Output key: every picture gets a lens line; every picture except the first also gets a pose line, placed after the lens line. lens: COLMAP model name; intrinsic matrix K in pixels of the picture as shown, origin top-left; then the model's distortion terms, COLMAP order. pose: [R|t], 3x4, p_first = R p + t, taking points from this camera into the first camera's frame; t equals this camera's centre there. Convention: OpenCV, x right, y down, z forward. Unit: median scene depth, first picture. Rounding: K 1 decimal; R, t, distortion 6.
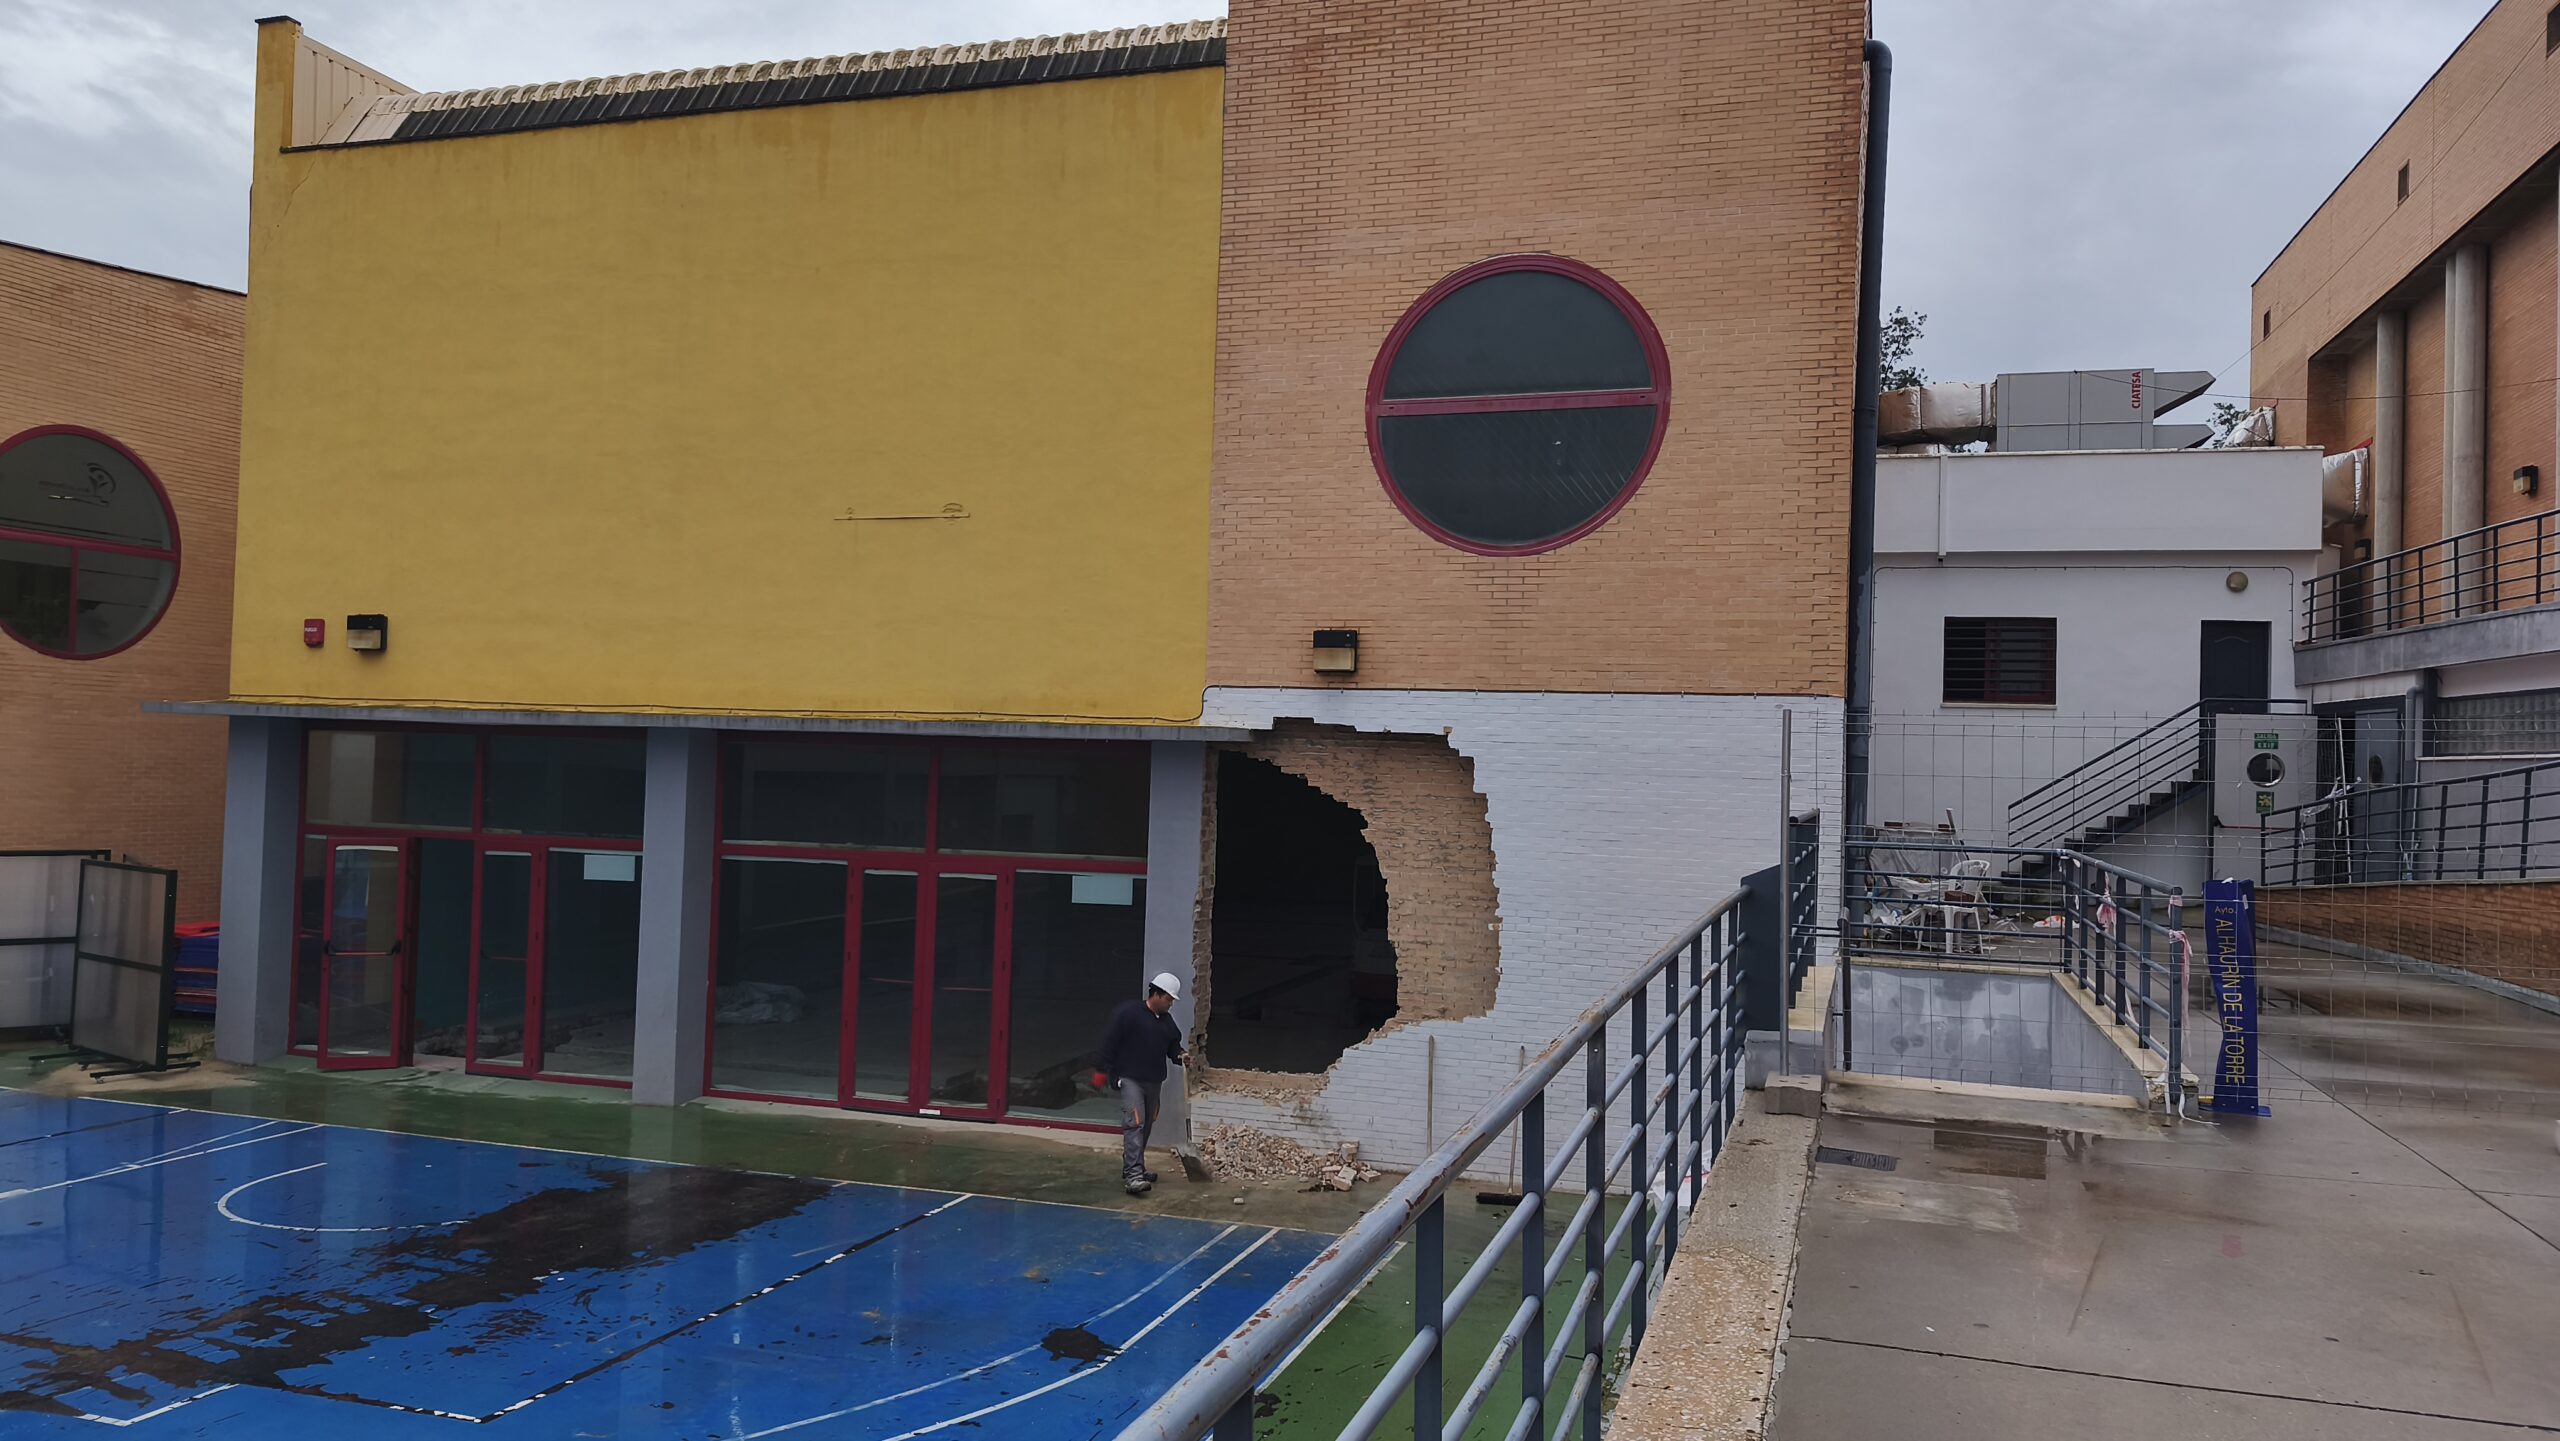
lens RADIAL K [[1737.3, 0, 1282.8], [0, 1737.3, 711.2], [0, 0, 1]] dist [0.036081, -0.037057]
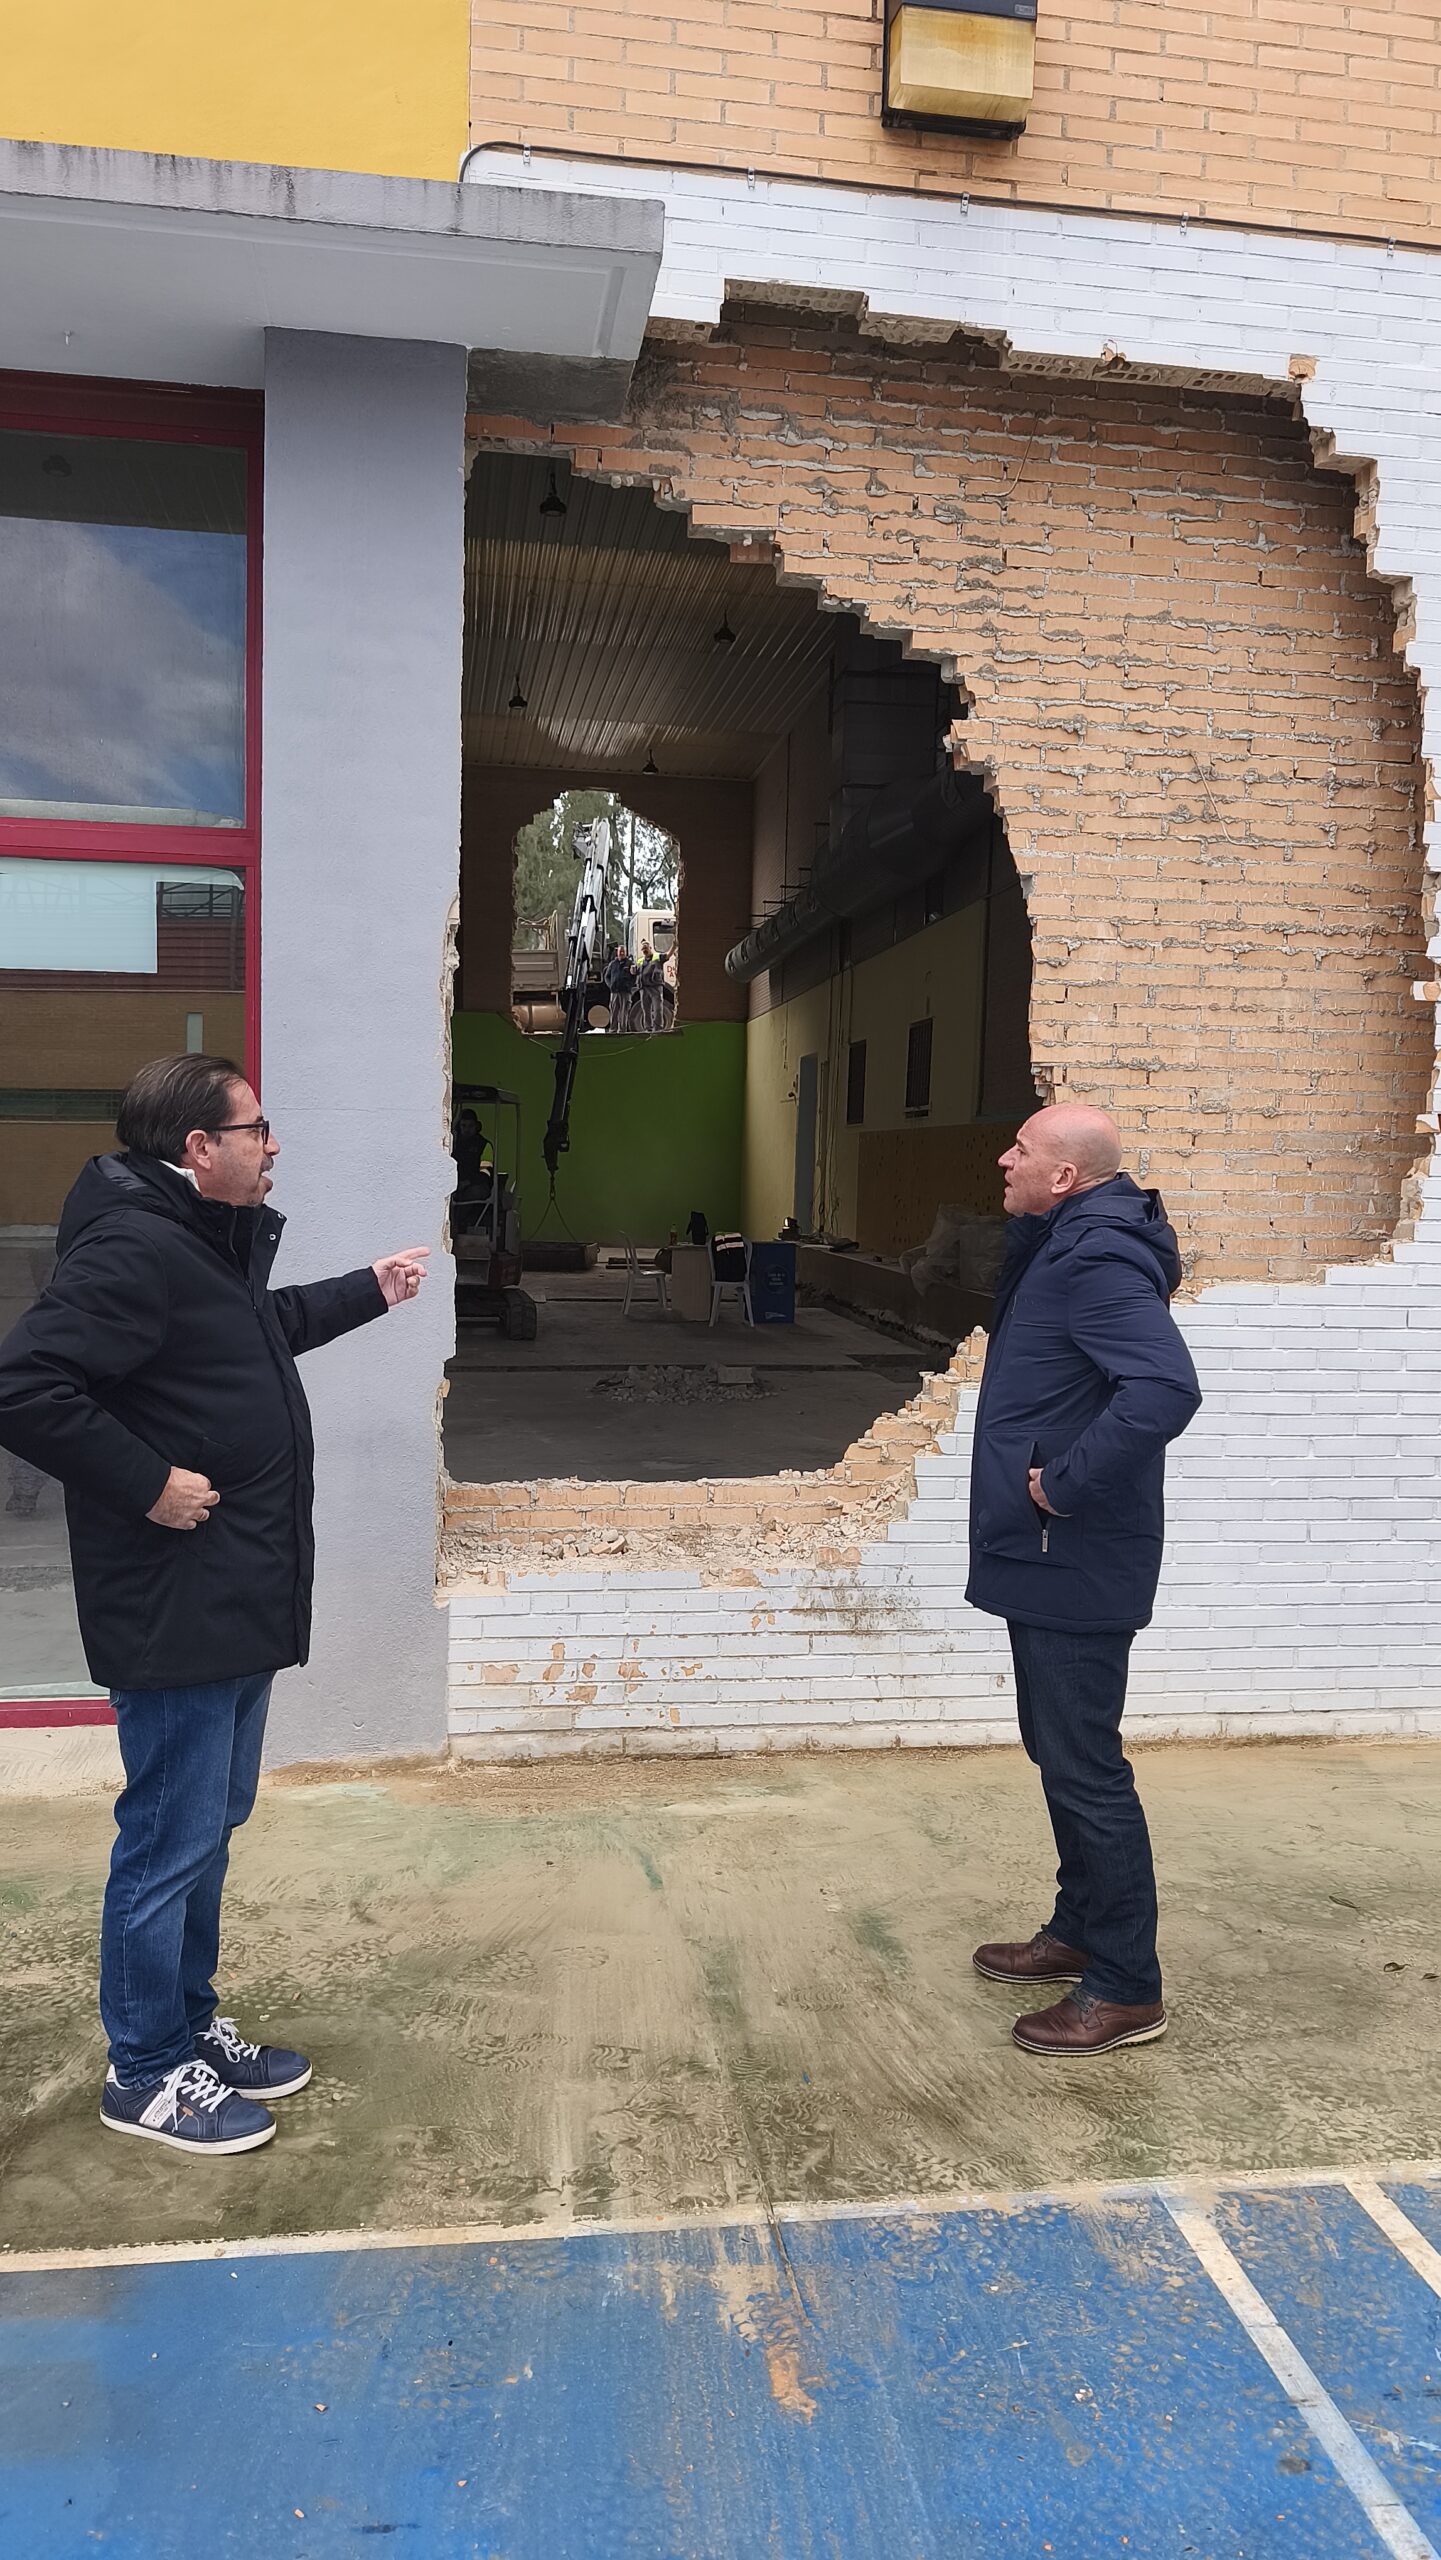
lens RADIAL K [[1737.3, 0, 729.8], [0, 1737.3, 1298.3], [0, 0, 1]] dist [0.036081, -0.037057]
pose [[0.893690, -0.052049, 0.445655, -0.143406], [-0.007804, 0.991295, 0.131425, 0.133299], [-0.448616, -0.120931, 0.885505, 0.723860]]
